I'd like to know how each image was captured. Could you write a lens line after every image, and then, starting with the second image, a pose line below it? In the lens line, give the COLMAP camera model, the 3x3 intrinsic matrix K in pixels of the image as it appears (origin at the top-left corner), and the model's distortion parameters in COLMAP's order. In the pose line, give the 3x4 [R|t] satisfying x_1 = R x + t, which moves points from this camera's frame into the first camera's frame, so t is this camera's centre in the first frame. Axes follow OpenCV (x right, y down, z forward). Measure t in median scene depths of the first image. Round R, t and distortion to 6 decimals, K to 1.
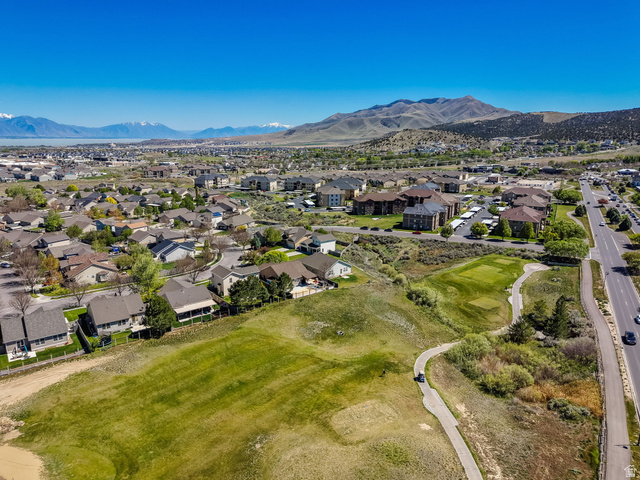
lens RADIAL K [[433.0, 0, 319.9], [0, 433.0, 240.0], [0, 0, 1]] dist [0.034964, -0.039294]
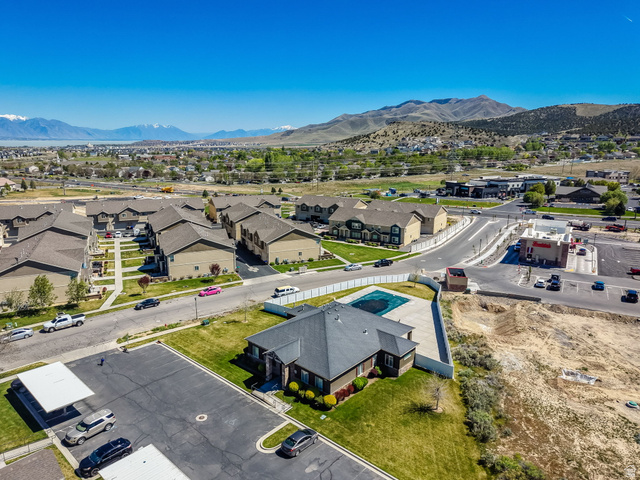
lens RADIAL K [[433.0, 0, 319.6], [0, 433.0, 236.7], [0, 0, 1]] dist [0.034964, -0.039294]
pose [[0.999515, 0.009822, -0.029546, 0.074081], [-0.010231, 0.999854, -0.013700, -0.036449], [0.029407, 0.013996, 0.999470, 0.197372]]
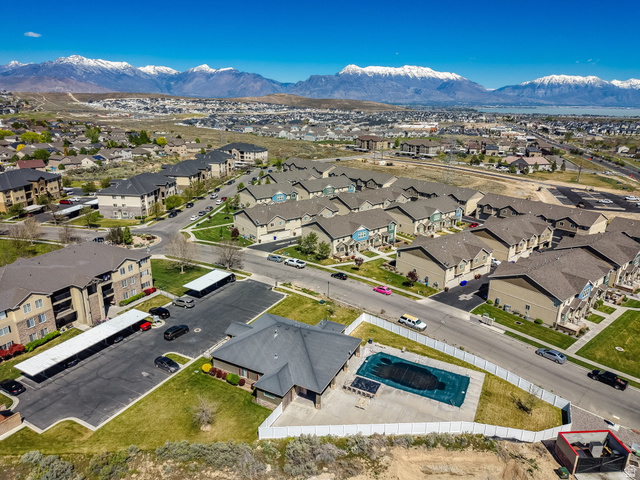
lens RADIAL K [[433.0, 0, 316.2], [0, 433.0, 232.0], [0, 0, 1]] dist [0.034964, -0.039294]
pose [[0.213482, 0.282839, -0.935108, 0.105971], [-0.240503, 0.942932, 0.230300, -0.047722], [0.946881, 0.175732, 0.269322, 0.220479]]
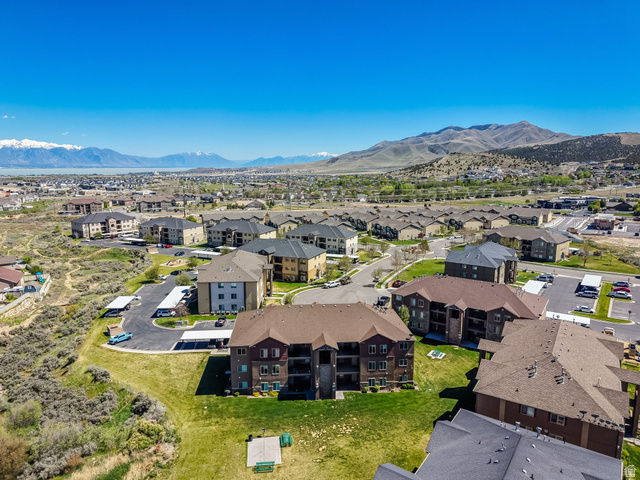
lens RADIAL K [[433.0, 0, 318.8], [0, 433.0, 238.2], [0, 0, 1]] dist [0.034964, -0.039294]
pose [[0.993782, 0.014266, -0.110428, 0.024677], [-0.021636, 0.997596, -0.065832, -0.019589], [0.109223, 0.067812, 0.991702, 0.103480]]
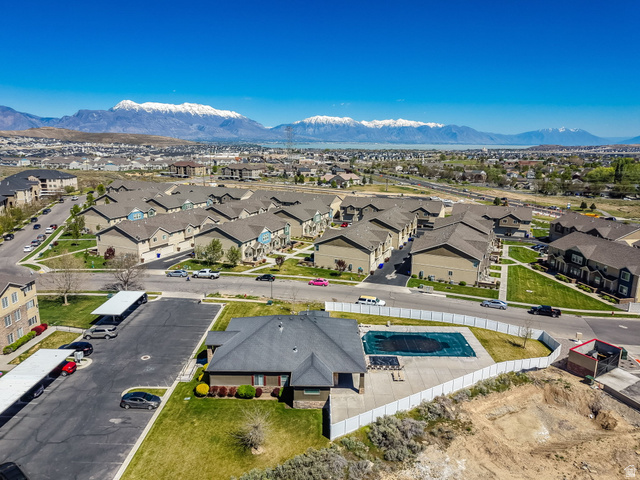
lens RADIAL K [[433.0, 0, 316.6], [0, 433.0, 238.6], [0, 0, 1]] dist [0.034964, -0.039294]
pose [[0.634449, 0.173790, -0.753174, 0.097431], [-0.187736, 0.979866, 0.067955, -0.039414], [0.749819, 0.098284, 0.654302, 0.210159]]
